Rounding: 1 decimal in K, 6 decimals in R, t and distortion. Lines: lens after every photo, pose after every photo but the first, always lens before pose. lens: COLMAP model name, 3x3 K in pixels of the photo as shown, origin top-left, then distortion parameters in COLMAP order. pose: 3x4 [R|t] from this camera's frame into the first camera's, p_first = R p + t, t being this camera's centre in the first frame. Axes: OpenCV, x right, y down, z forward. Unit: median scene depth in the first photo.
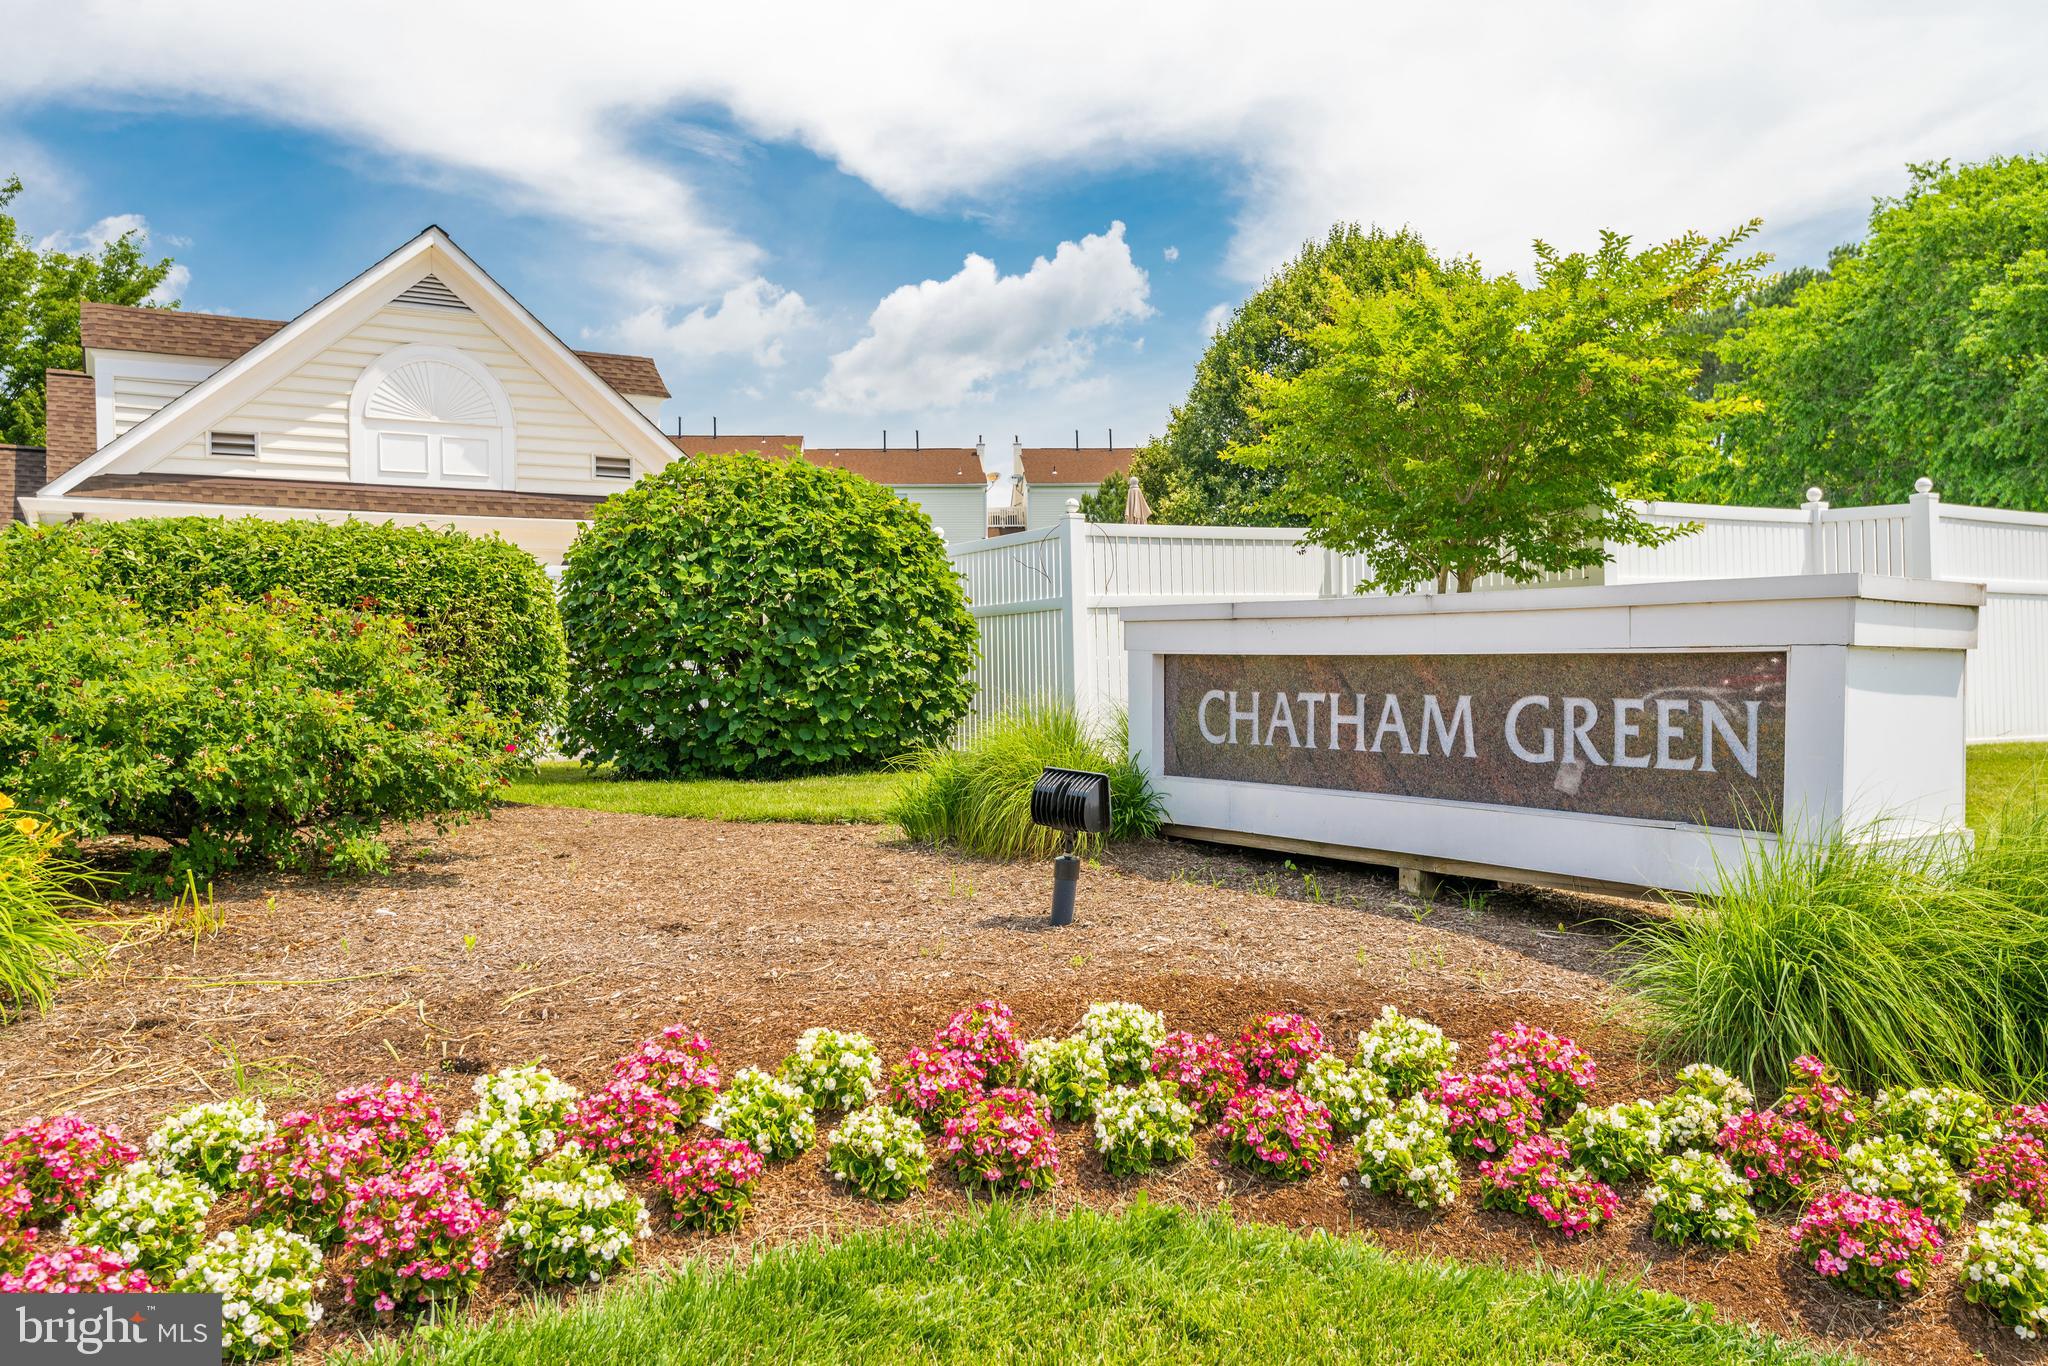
lens RADIAL K [[1576.7, 0, 1025.8], [0, 1576.7, 687.8], [0, 0, 1]] dist [0.031725, -0.016313]
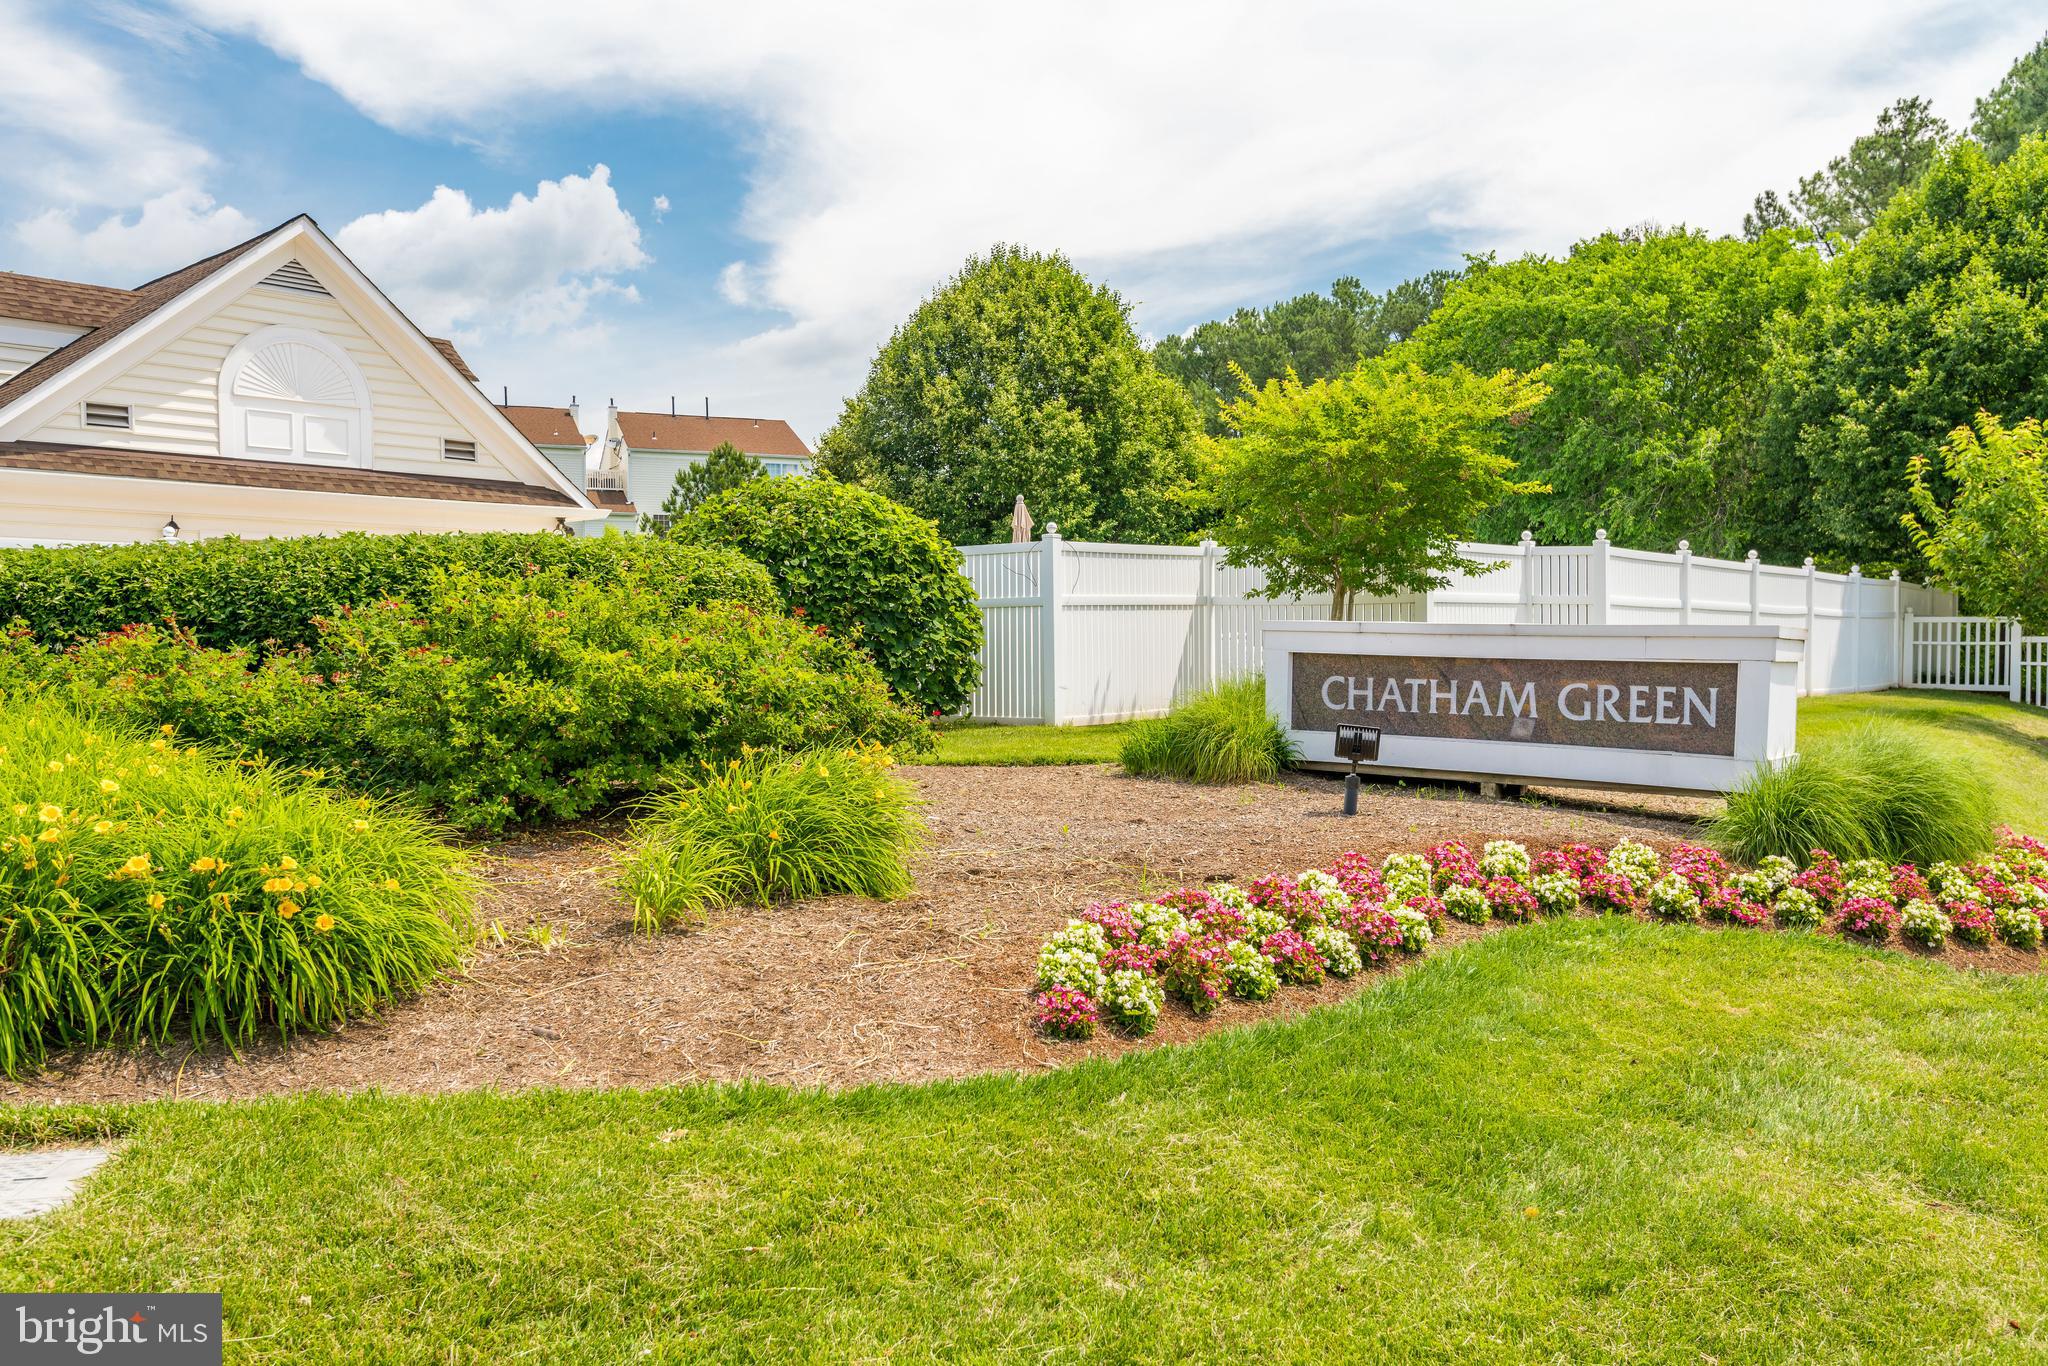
lens RADIAL K [[1566.2, 0, 1021.9], [0, 1566.2, 683.9], [0, 0, 1]] dist [0.031775, 0.002258]
pose [[0.954113, 0.003018, 0.299431, -0.457017], [-0.009693, 0.999736, 0.020810, -0.014180], [-0.299289, -0.022758, 0.953891, -0.290322]]
